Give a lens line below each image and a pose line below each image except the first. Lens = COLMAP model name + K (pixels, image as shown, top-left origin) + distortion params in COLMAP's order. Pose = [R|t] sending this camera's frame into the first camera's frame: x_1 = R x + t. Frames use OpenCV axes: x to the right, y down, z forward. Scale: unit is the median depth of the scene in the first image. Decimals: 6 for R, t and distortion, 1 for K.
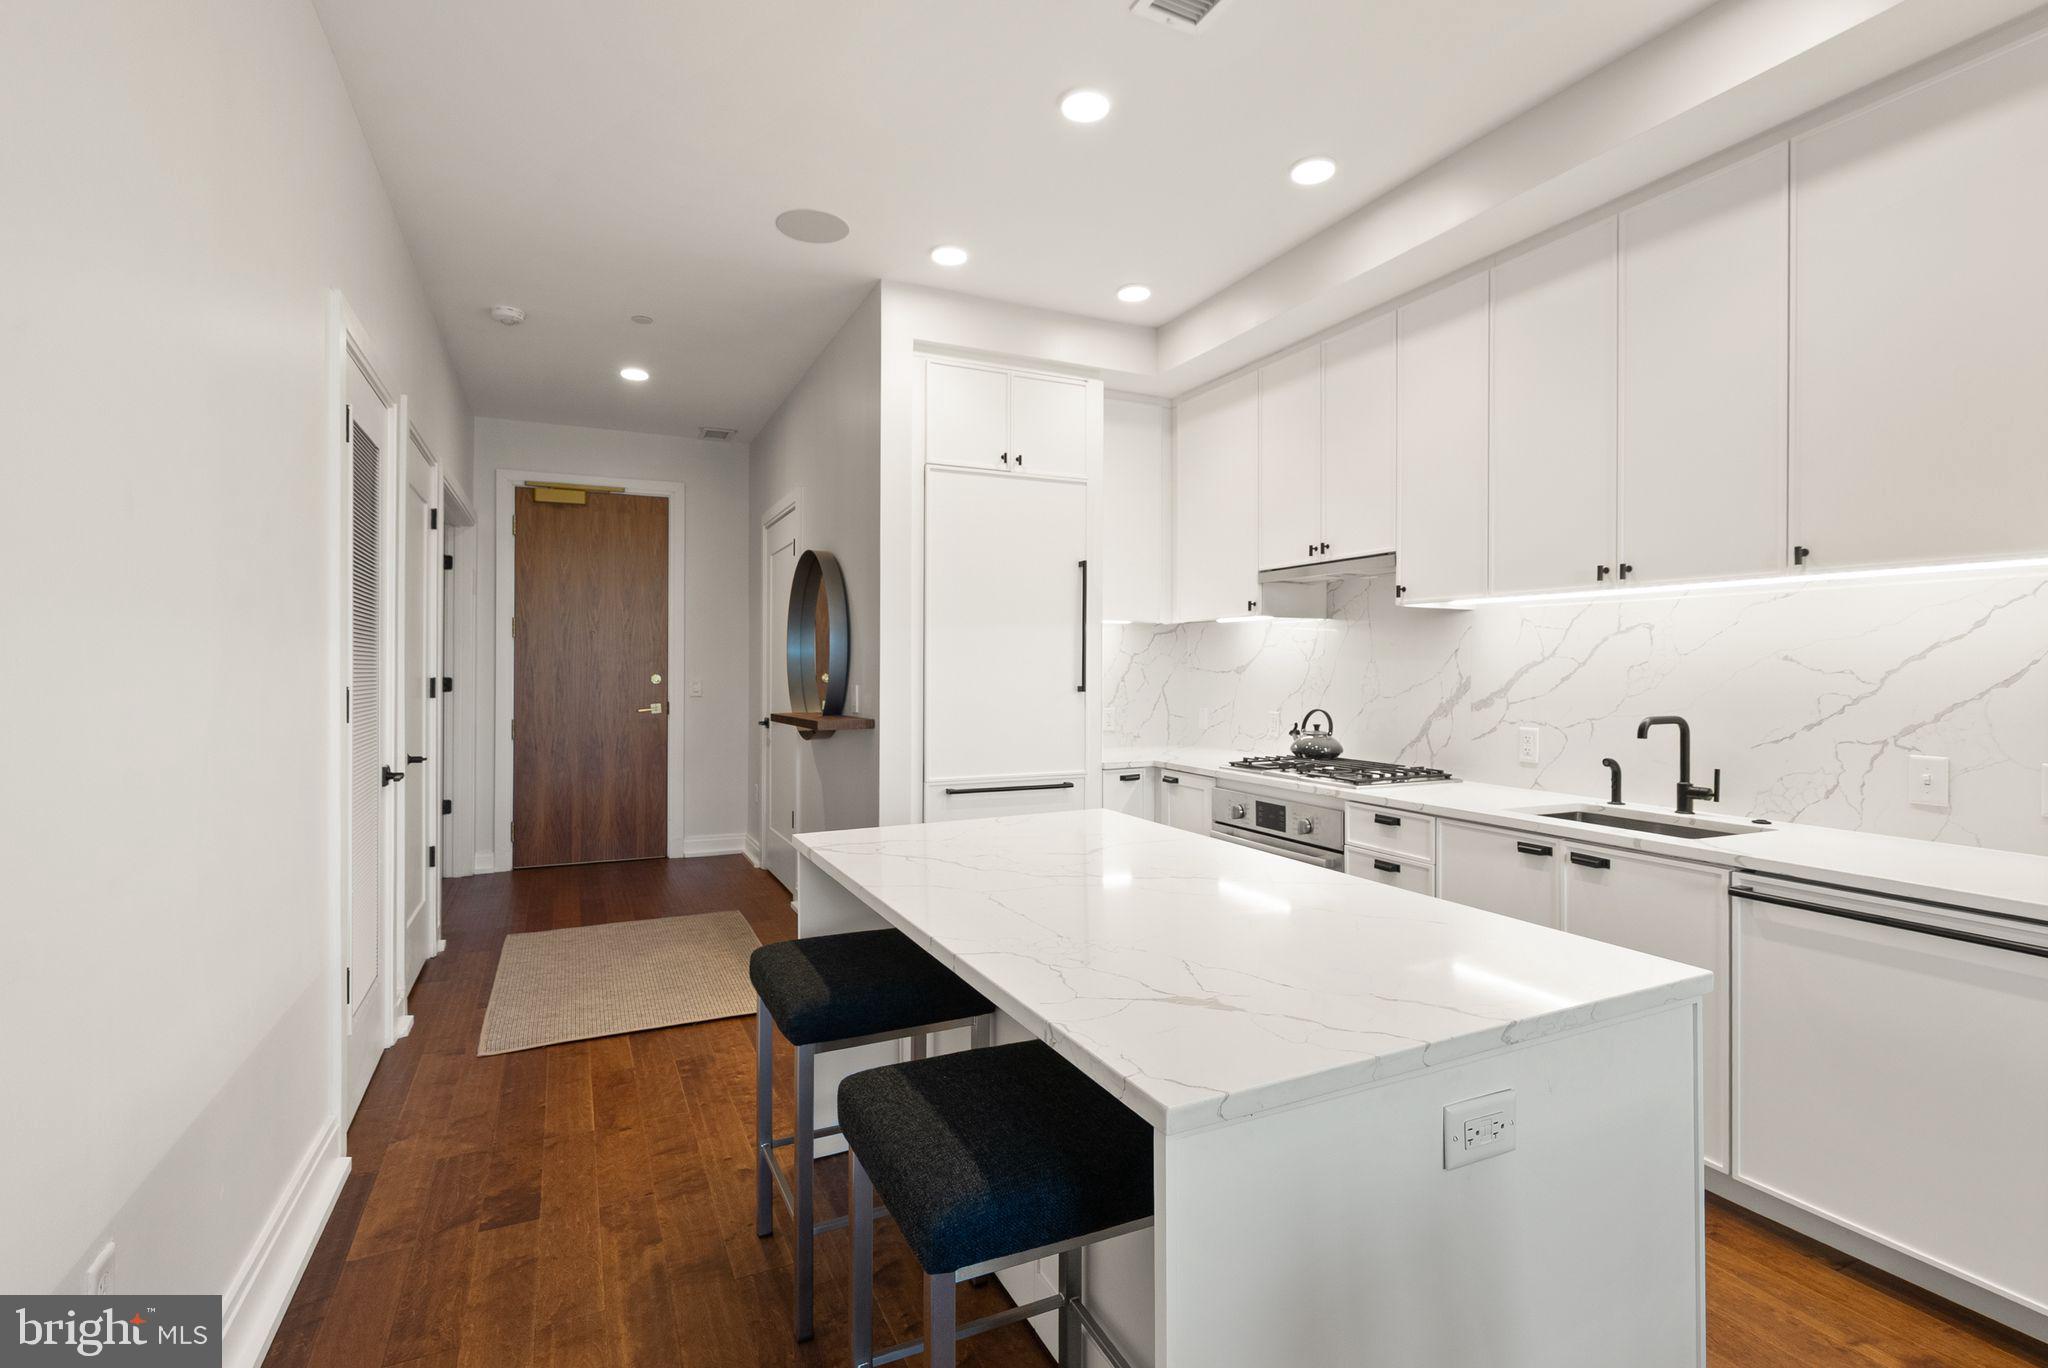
lens RADIAL K [[961.3, 0, 1020.2], [0, 961.3, 677.7], [0, 0, 1]] dist [-0.000564, 0.000136]
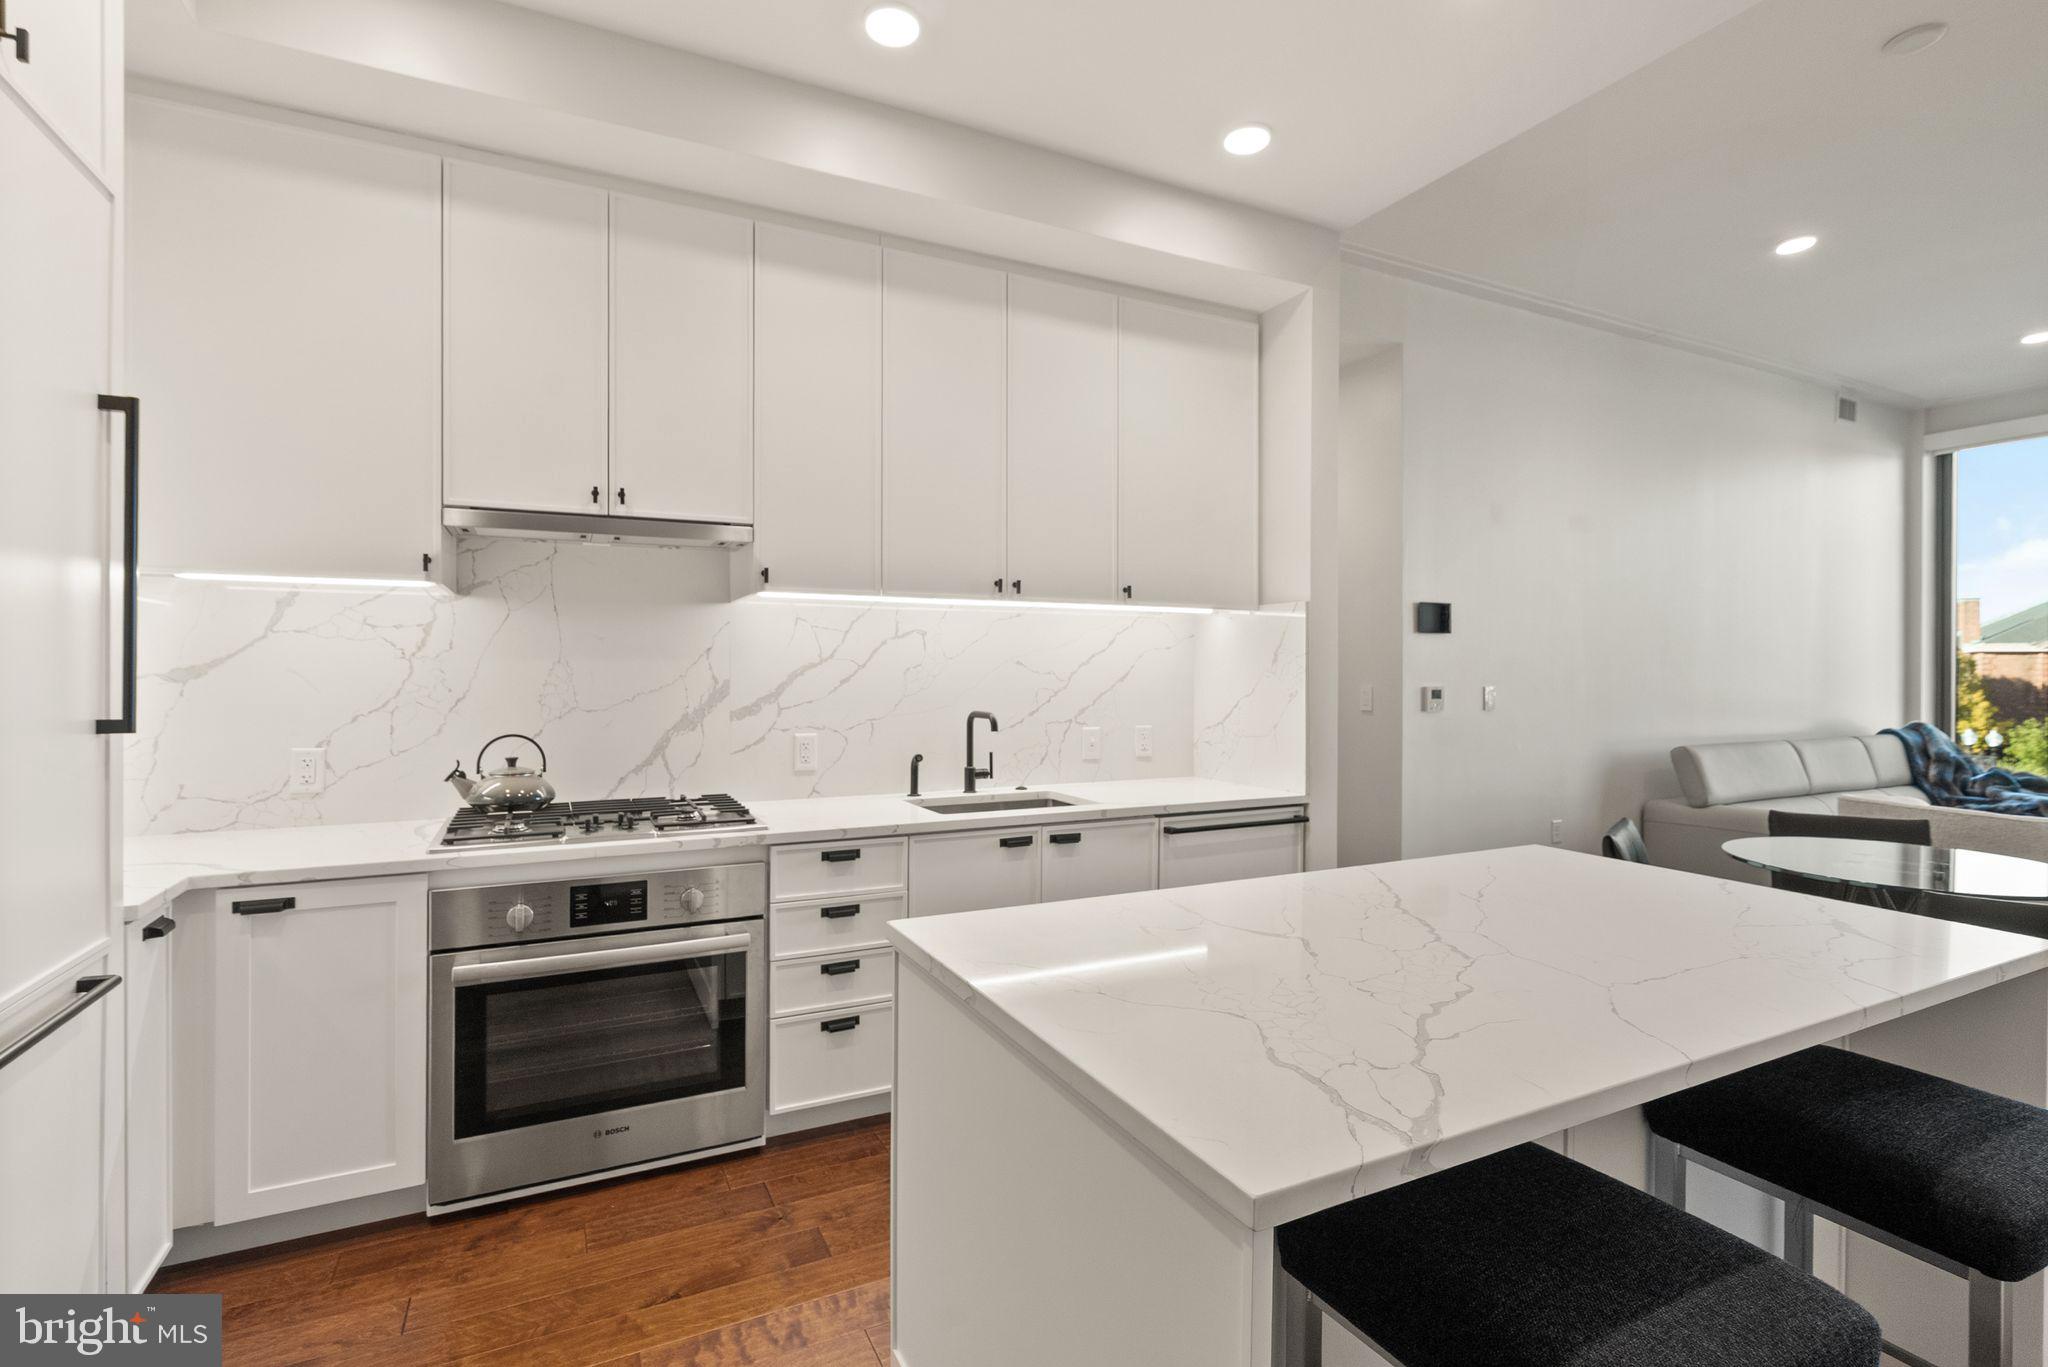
lens RADIAL K [[961.3, 0, 1020.2], [0, 961.3, 677.2], [0, 0, 1]] dist [-0.000564, 0.000136]
pose [[-0.025418, -0.009633, 0.999631, -0.433148], [0.008881, 0.999912, 0.009862, -0.011100], [-0.999637, 0.009128, -0.025330, 0.841888]]
